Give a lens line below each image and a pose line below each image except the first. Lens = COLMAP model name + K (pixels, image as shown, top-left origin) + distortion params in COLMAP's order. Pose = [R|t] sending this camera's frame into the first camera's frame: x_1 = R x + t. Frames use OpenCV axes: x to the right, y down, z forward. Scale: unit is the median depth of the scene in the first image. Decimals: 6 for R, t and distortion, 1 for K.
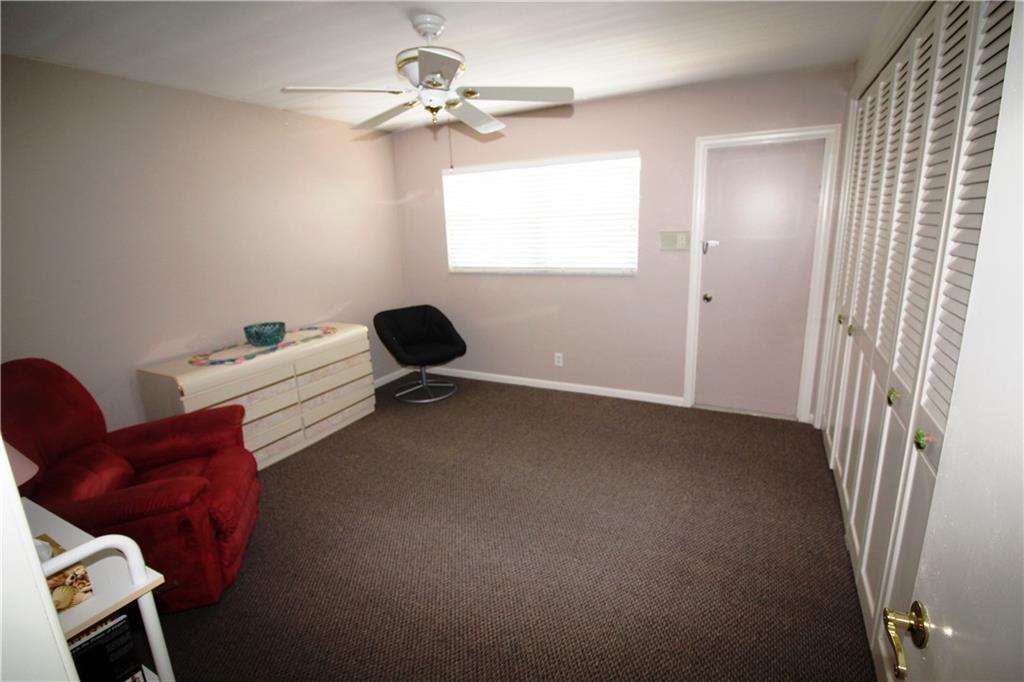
lens RADIAL K [[489.0, 0, 512.0], [0, 489.0, 341.0], [0, 0, 1]] dist [0.001455, -0.015341]
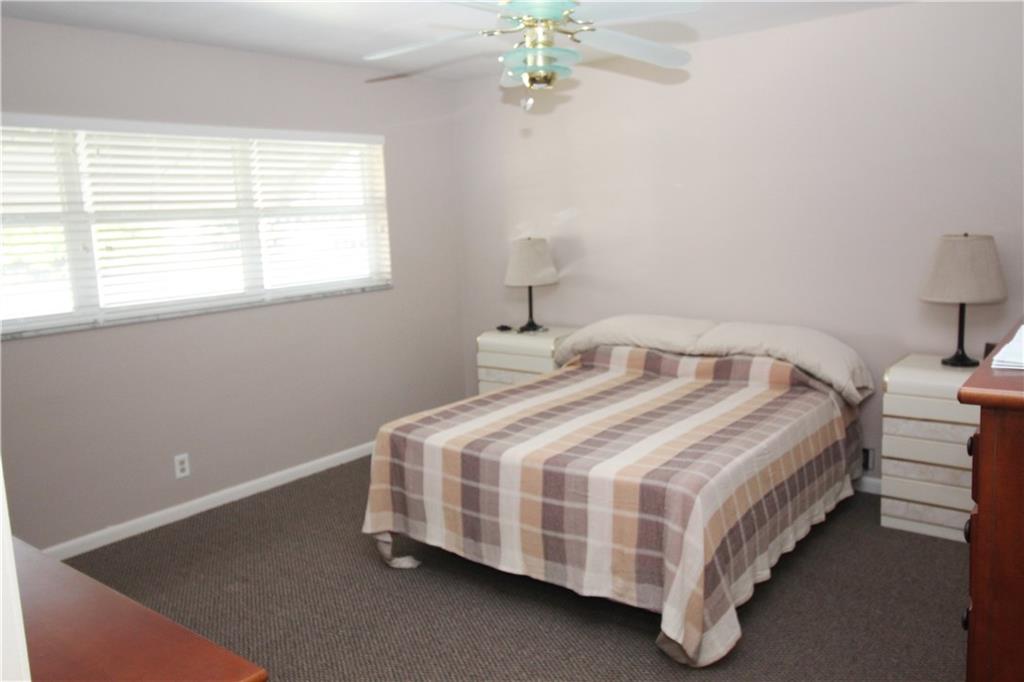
lens RADIAL K [[821.2, 0, 512.0], [0, 821.2, 341.0], [0, 0, 1]] dist [0.004825, 0.000989]
pose [[0.206001, -0.124674, 0.970577, -0.748305], [0.284841, 0.956541, 0.062414, -0.052691], [-0.936178, 0.263603, 0.232560, 0.374378]]
